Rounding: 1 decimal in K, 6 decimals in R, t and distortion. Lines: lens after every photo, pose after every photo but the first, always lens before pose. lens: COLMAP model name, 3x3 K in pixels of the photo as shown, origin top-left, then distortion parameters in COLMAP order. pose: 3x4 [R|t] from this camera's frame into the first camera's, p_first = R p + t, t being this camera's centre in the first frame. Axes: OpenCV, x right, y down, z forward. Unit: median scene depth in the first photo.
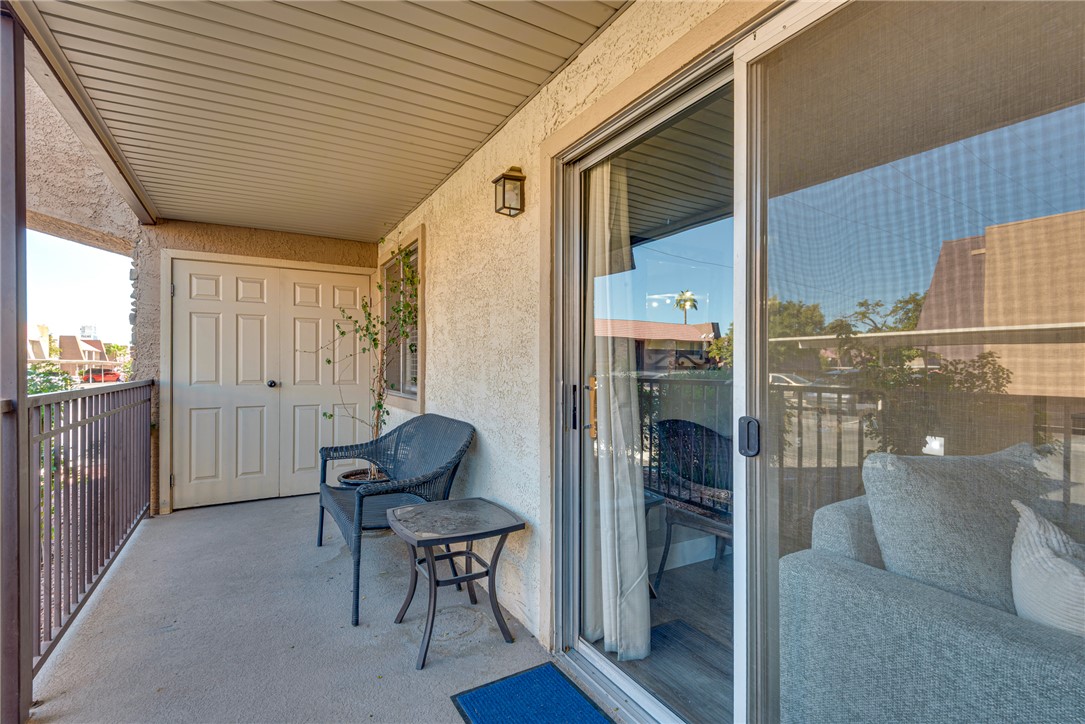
lens RADIAL K [[498.9, 0, 538.5], [0, 498.9, 362.9], [0, 0, 1]] dist [0.025291, -0.017034]
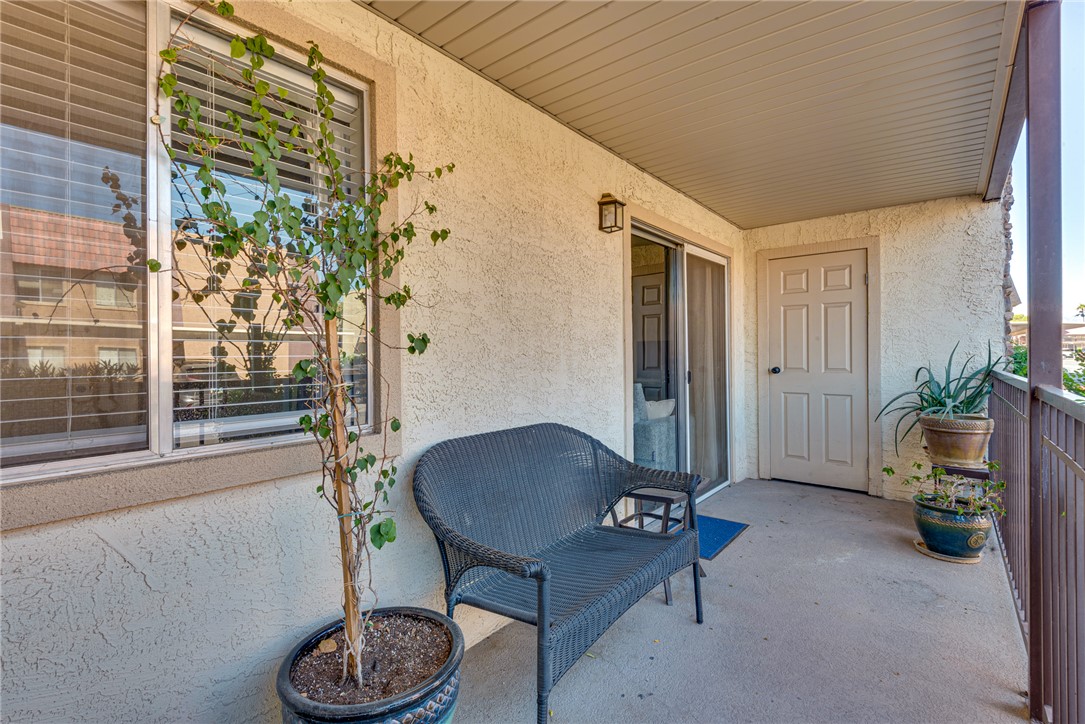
lens RADIAL K [[498.9, 0, 538.5], [0, 498.9, 362.9], [0, 0, 1]] dist [0.025291, -0.017034]
pose [[-0.350529, -0.021791, 0.936298, -0.680390], [-0.004015, 0.999755, 0.021764, -0.000165], [-0.936543, 0.003870, -0.350531, 0.942836]]
